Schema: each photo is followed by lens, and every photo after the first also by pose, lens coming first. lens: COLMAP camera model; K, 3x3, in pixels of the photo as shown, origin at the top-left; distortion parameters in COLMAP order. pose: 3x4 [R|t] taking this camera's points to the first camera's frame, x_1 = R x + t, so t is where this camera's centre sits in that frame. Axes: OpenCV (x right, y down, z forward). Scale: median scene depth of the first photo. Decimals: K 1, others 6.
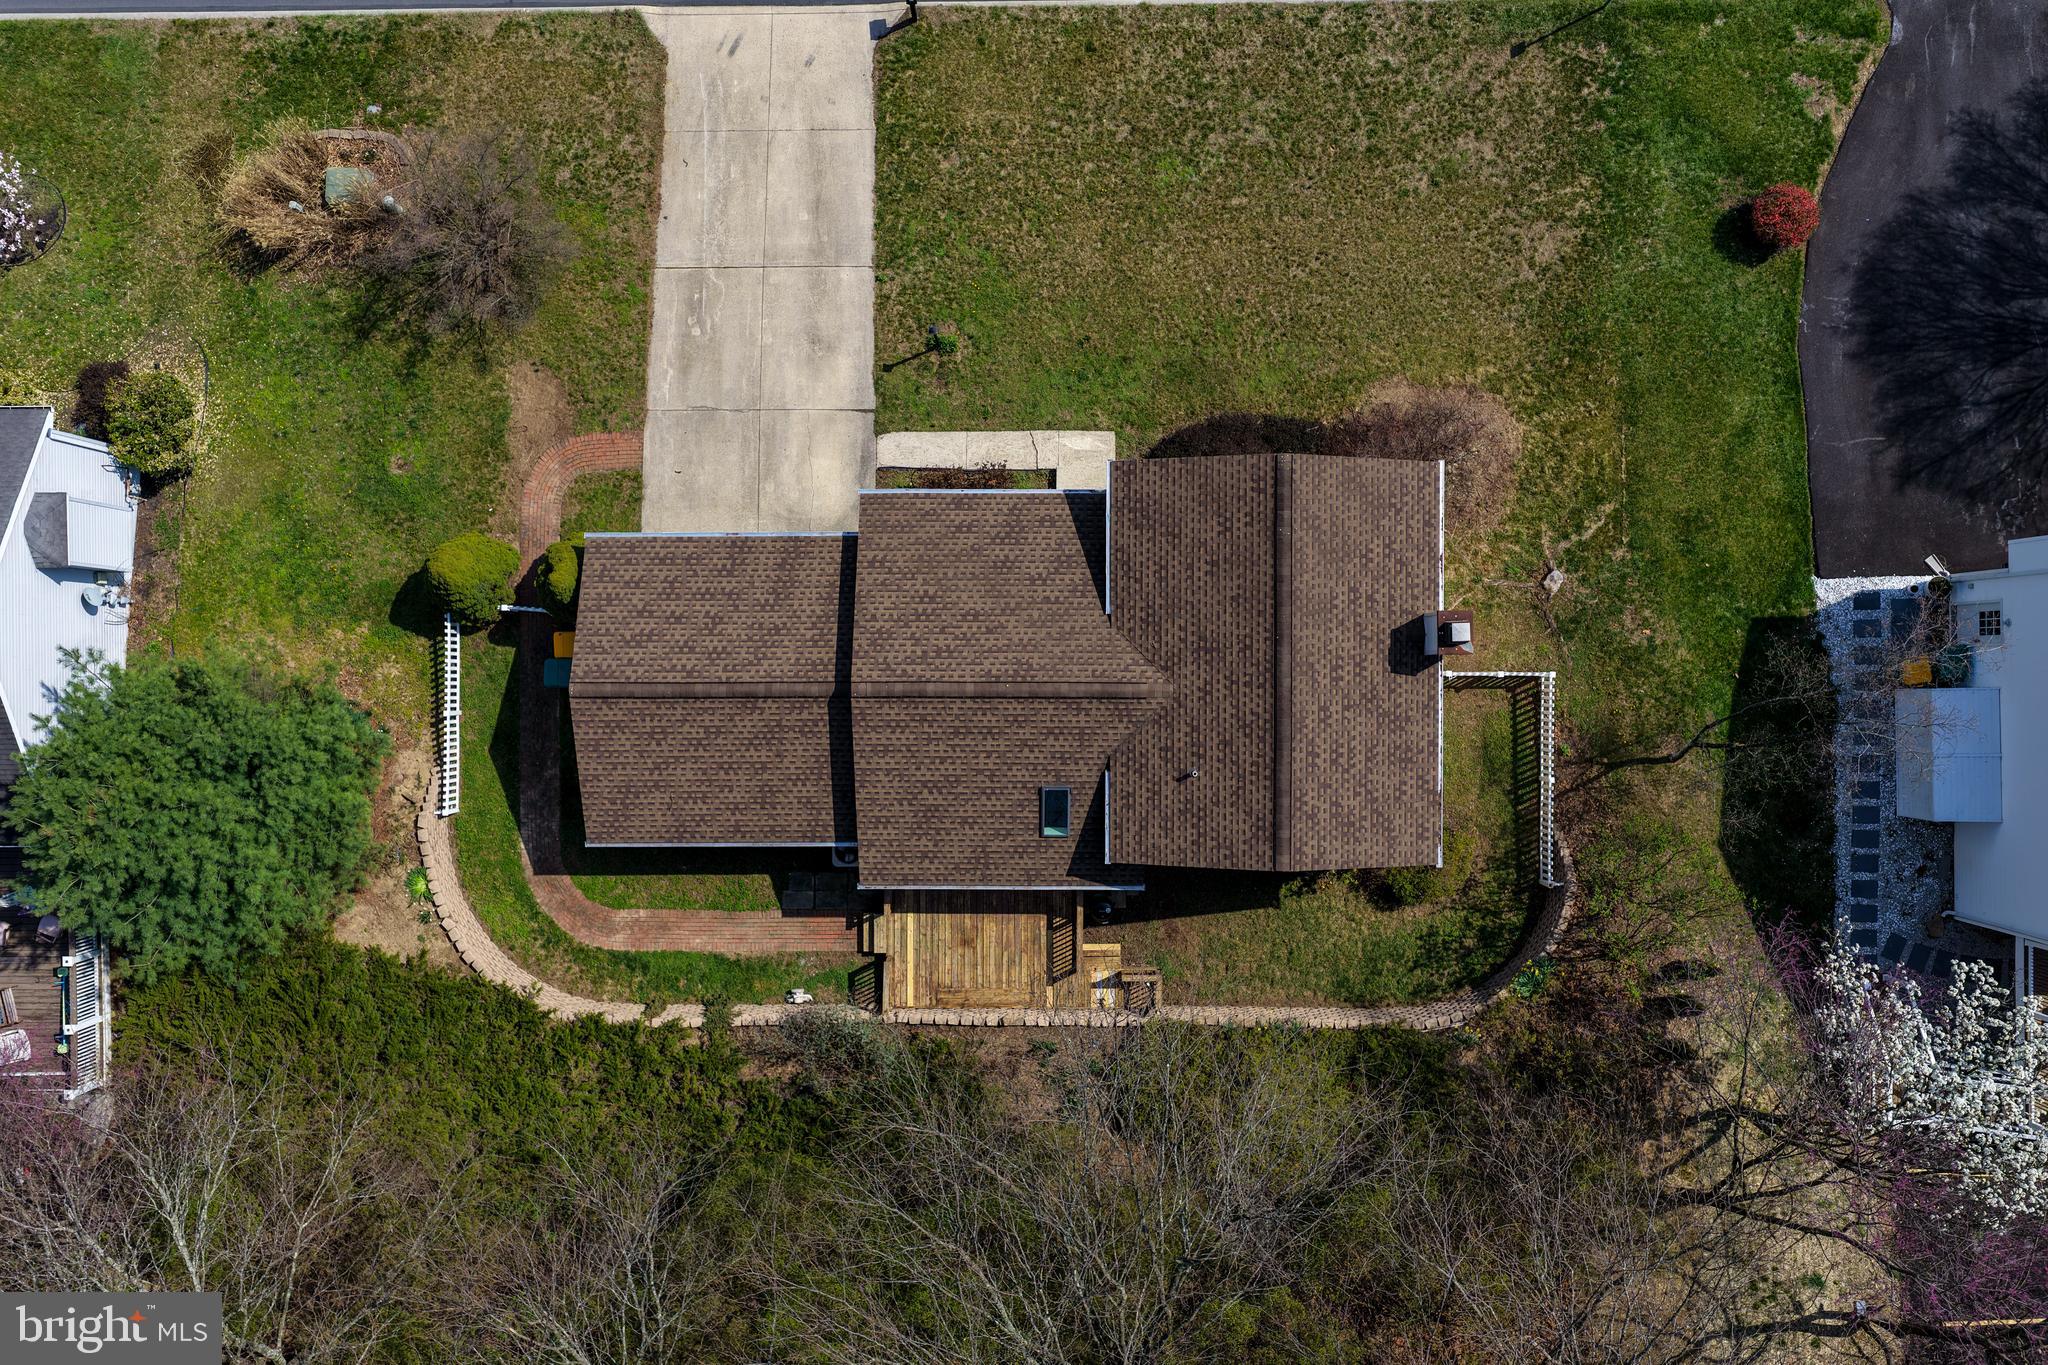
lens RADIAL K [[1738.2, 0, 1013.4], [0, 1738.2, 679.8], [0, 0, 1]] dist [-0.001597, 0.008506]
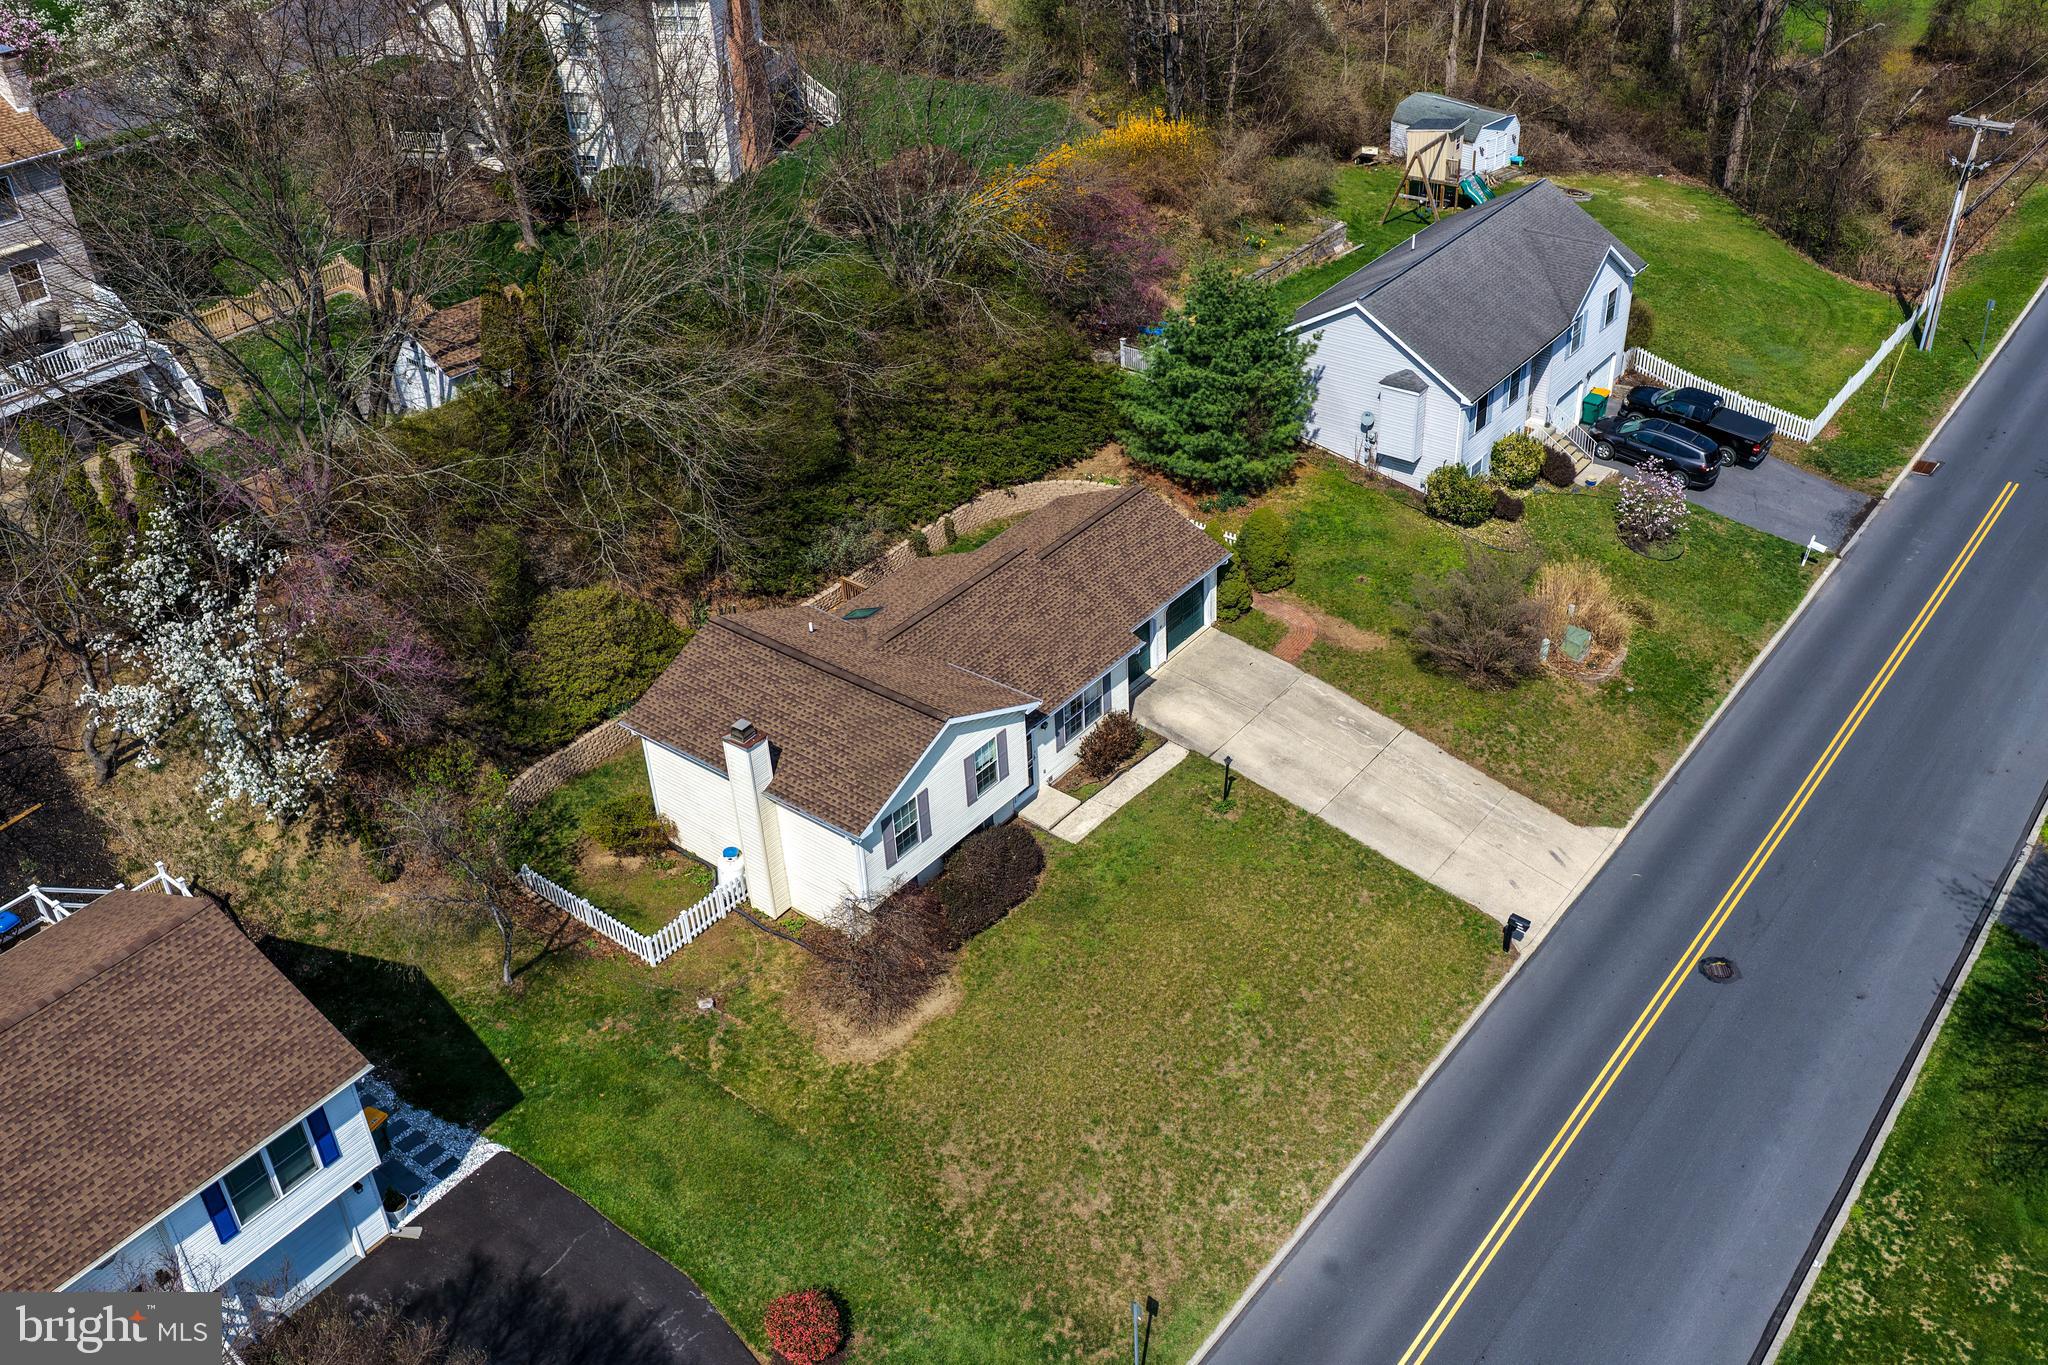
lens RADIAL K [[1743.2, 0, 1064.2], [0, 1743.2, 683.2], [0, 0, 1]] dist [0.001992, -0.010935]
pose [[-0.604189, 0.478404, -0.637247, 0.746291], [-0.795556, -0.316770, 0.516476, -0.698353], [0.045224, 0.819015, 0.571986, 0.252602]]
